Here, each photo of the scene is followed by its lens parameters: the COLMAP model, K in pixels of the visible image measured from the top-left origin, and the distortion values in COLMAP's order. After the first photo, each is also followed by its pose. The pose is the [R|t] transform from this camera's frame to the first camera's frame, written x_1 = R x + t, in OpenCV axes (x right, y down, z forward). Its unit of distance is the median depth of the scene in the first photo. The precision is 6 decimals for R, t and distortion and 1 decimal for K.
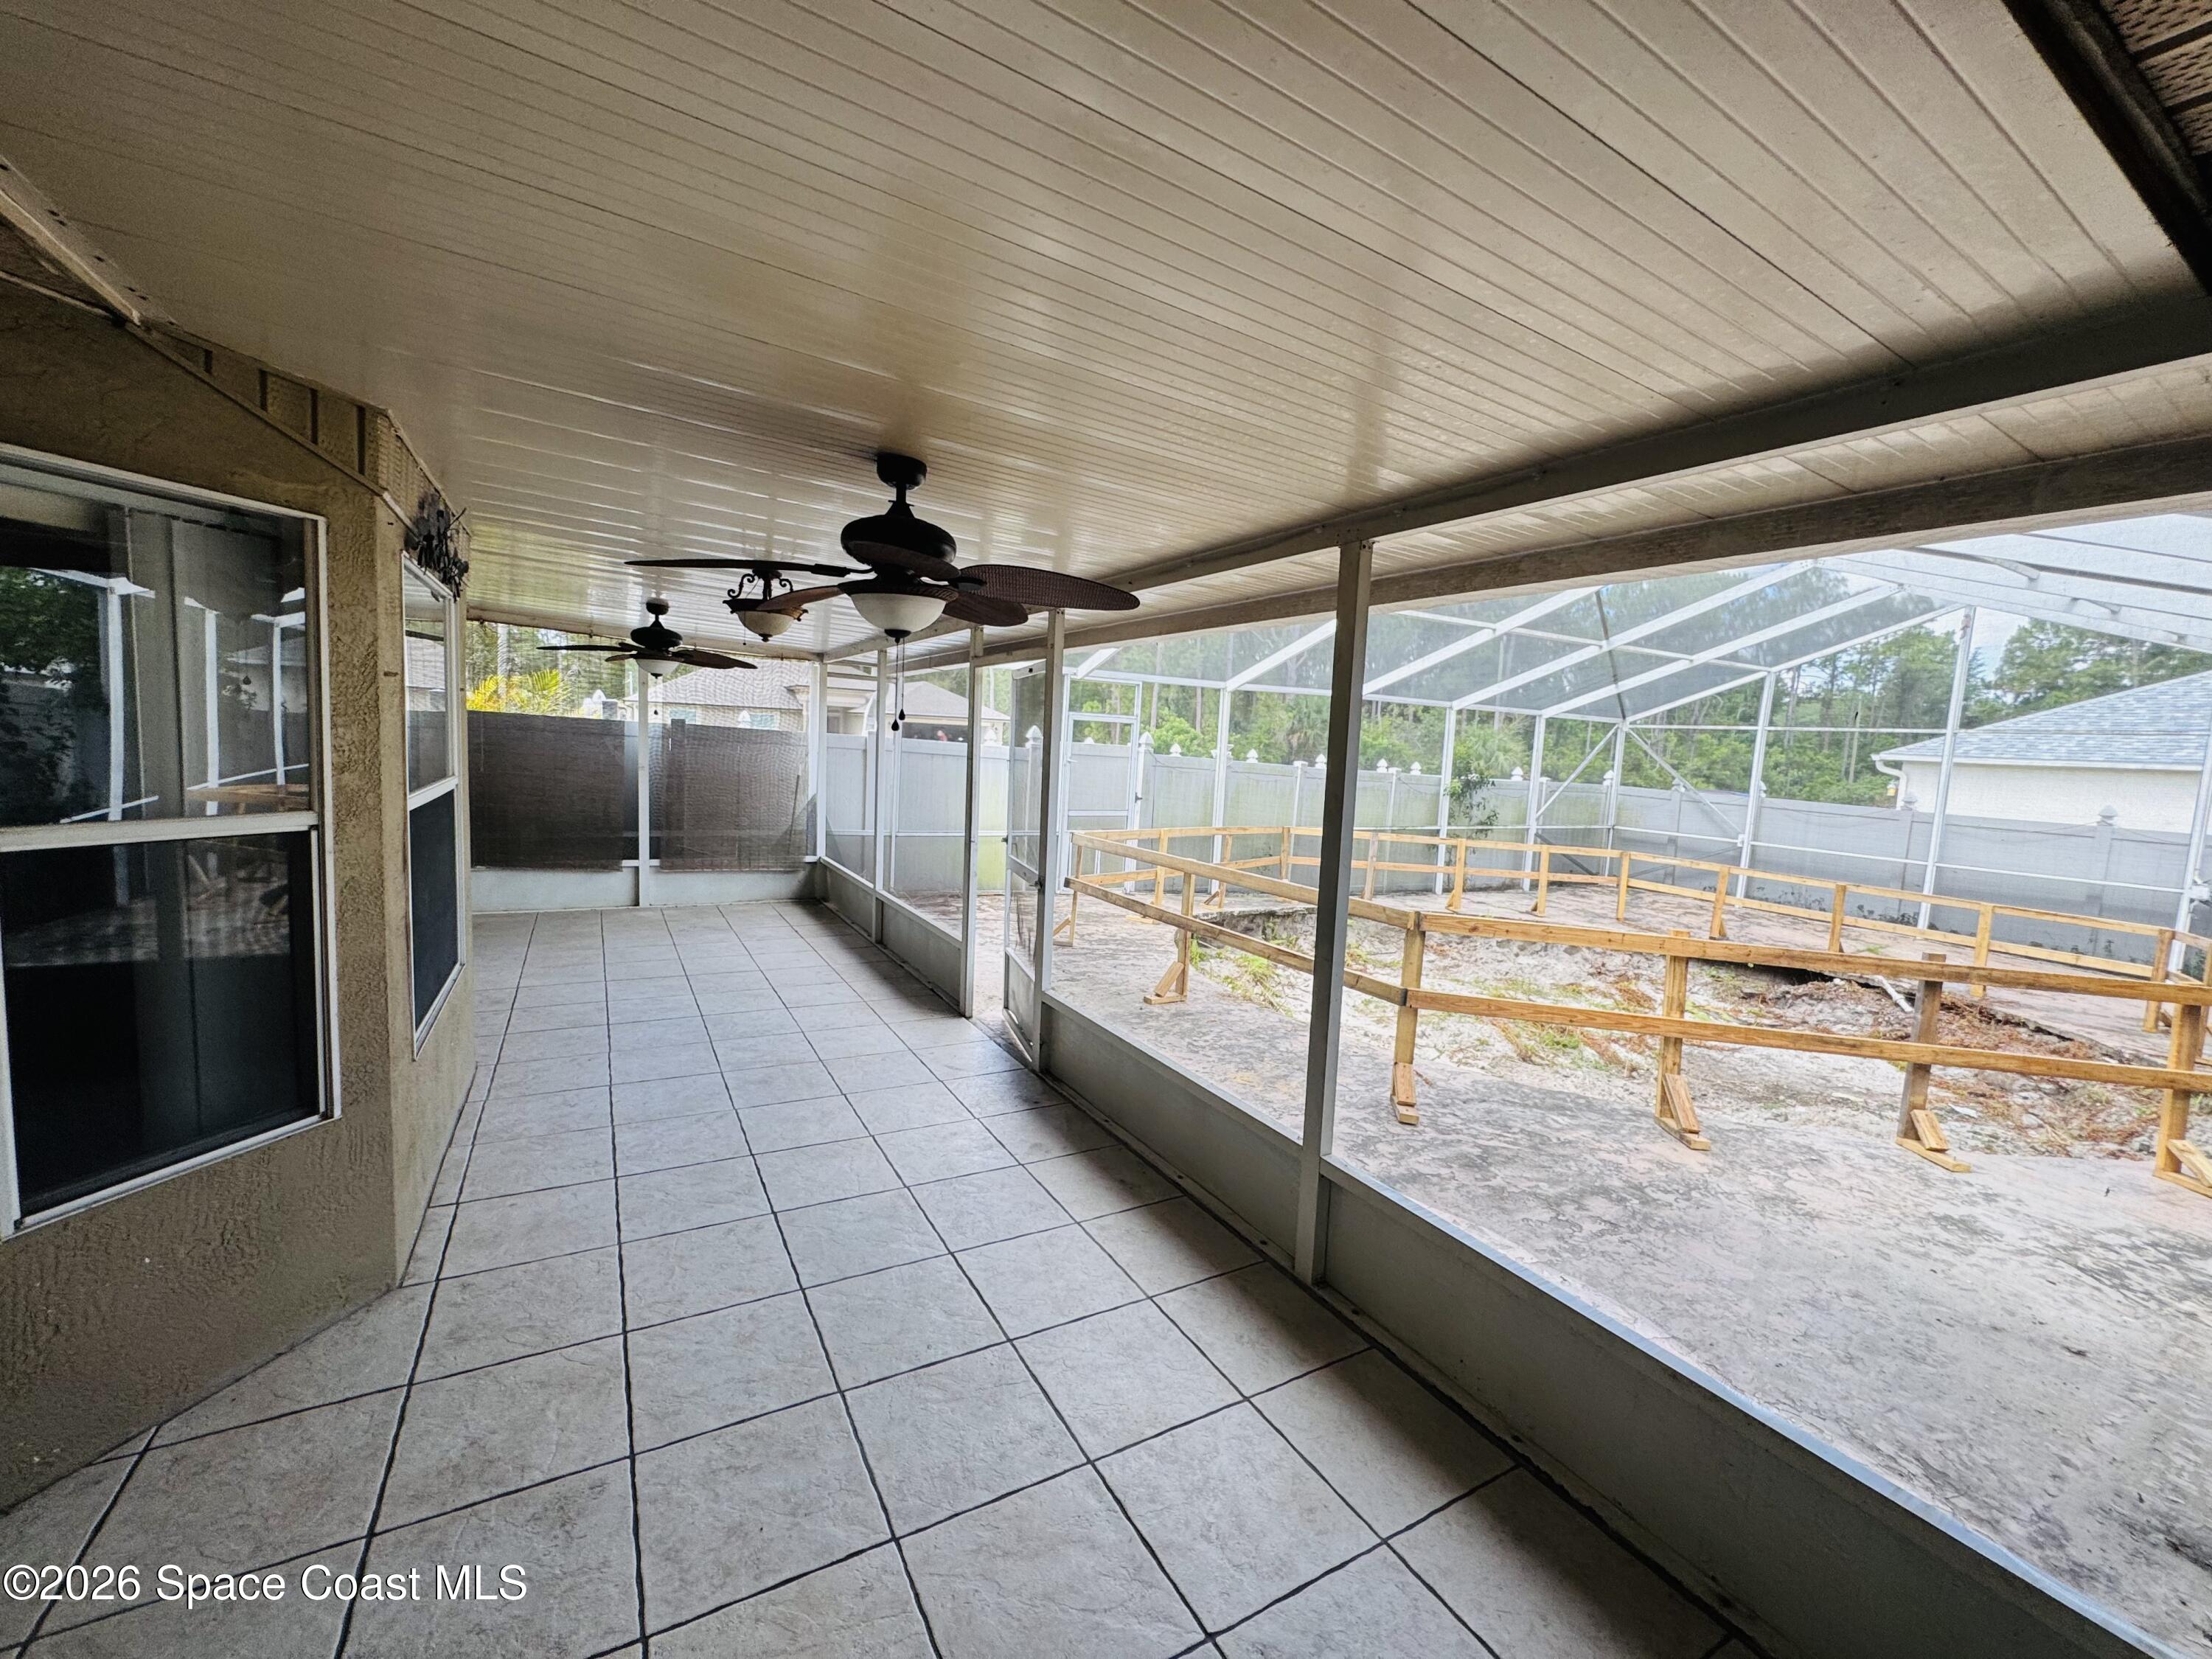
lens RADIAL K [[883.2, 0, 1103.3], [0, 883.2, 825.6], [0, 0, 1]] dist [-0.005099, 0.000698]
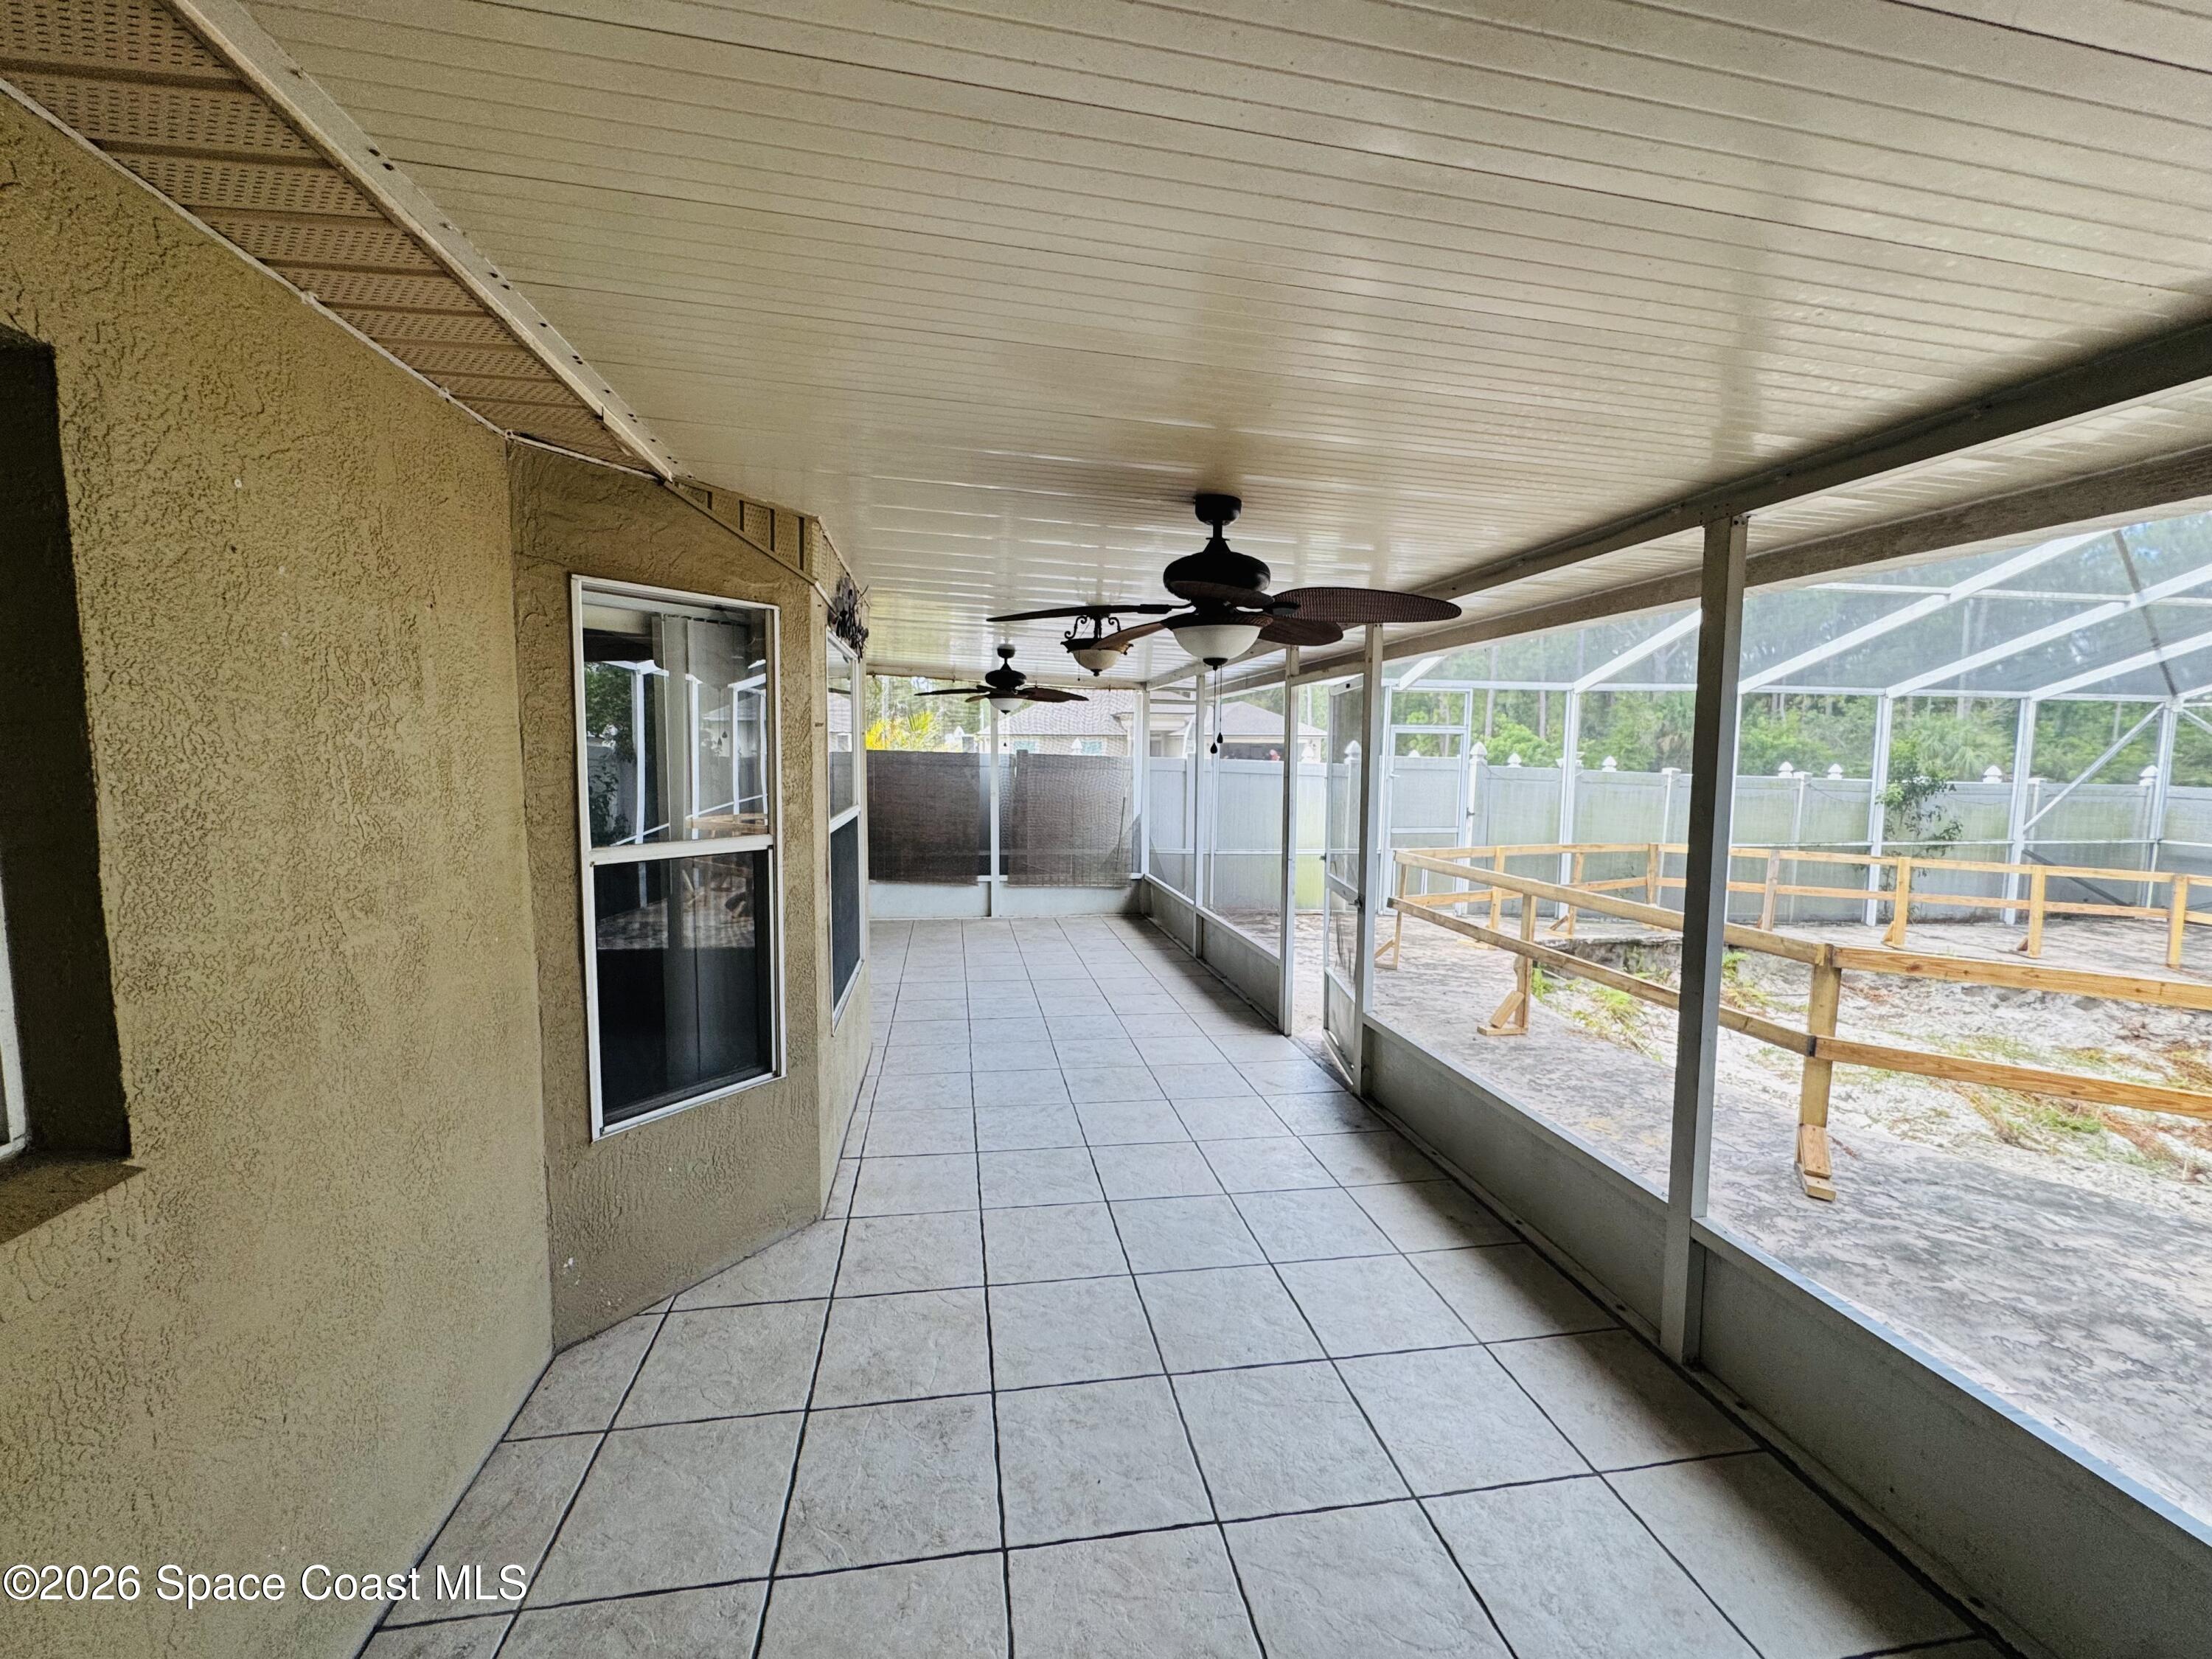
lens RADIAL K [[884.7, 0, 1106.0], [0, 884.7, 829.5], [0, 0, 1]] dist [-0.003803, 0.000058]
pose [[0.938293, -0.010514, -0.345682, 0.003388], [0.004723, 0.999834, -0.017590, 0.000511], [0.345810, 0.014872, 0.938187, -0.014886]]
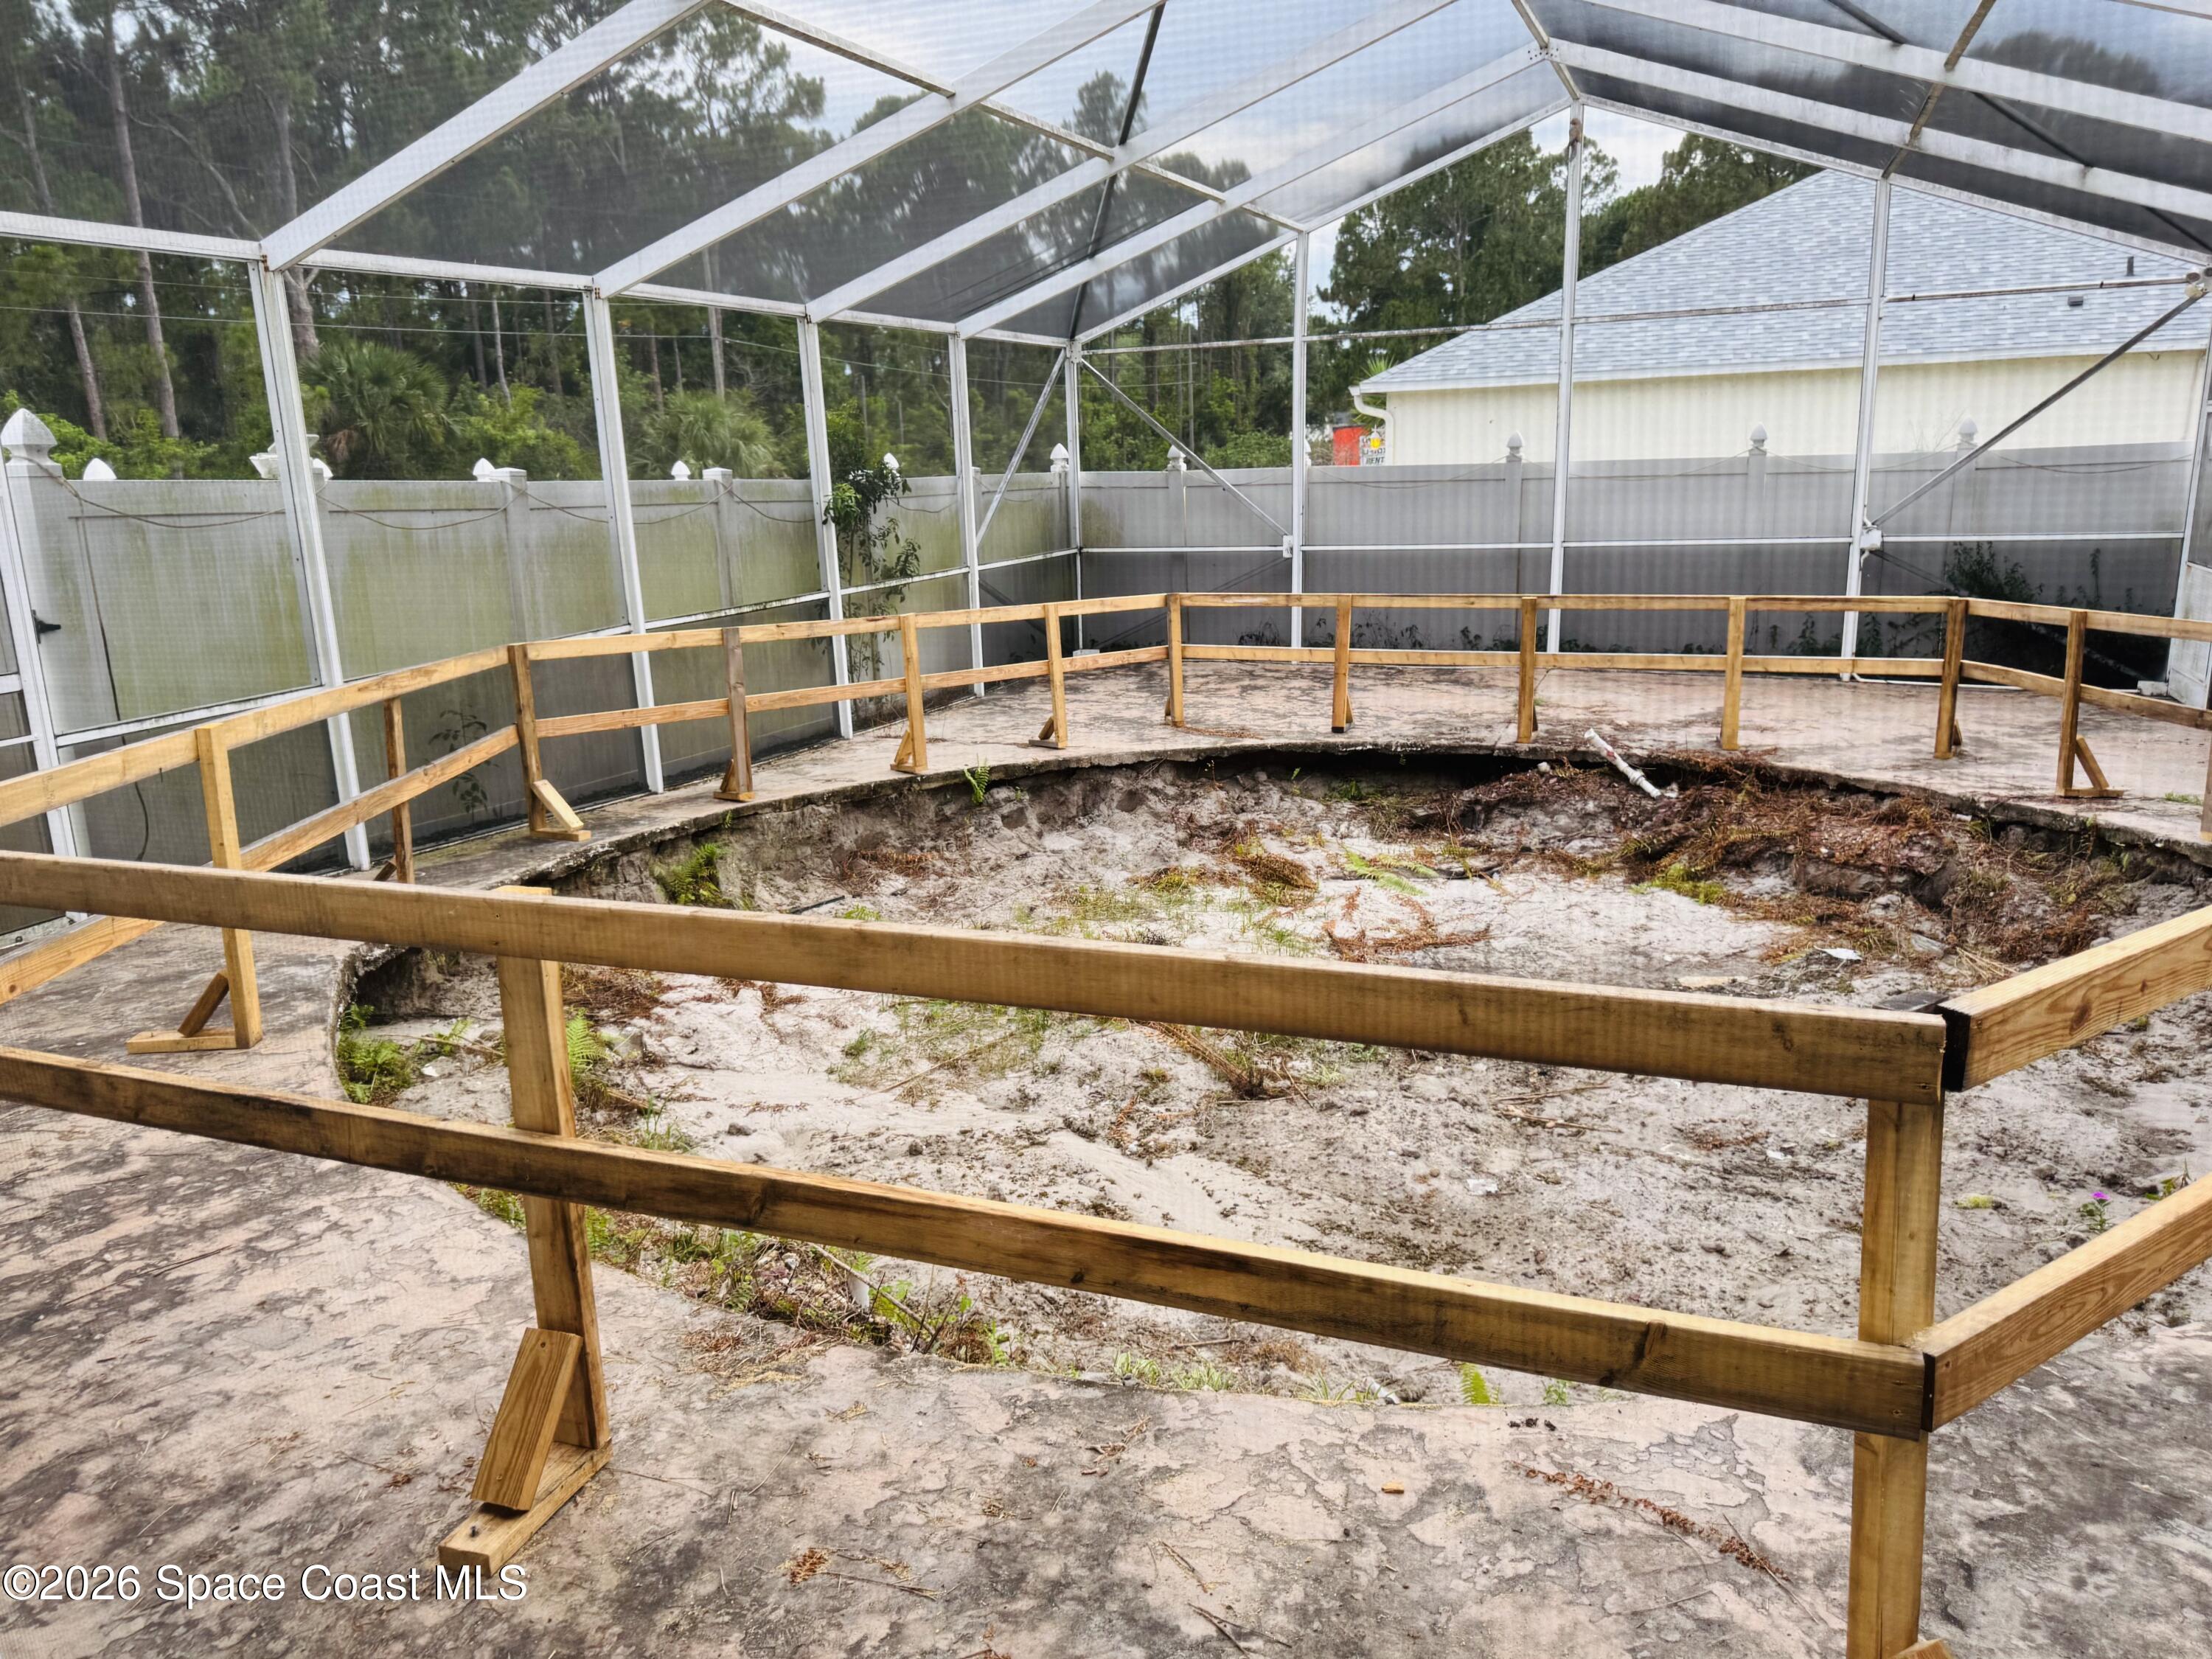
lens RADIAL K [[1571.8, 0, 1104.8], [0, 1571.8, 854.8], [0, 0, 1]] dist [0.041066, -0.001143]
pose [[0.788749, -0.230578, 0.569832, -0.012569], [0.135904, 0.969456, 0.204167, -0.039559], [-0.599503, -0.083594, 0.795995, 0.655255]]
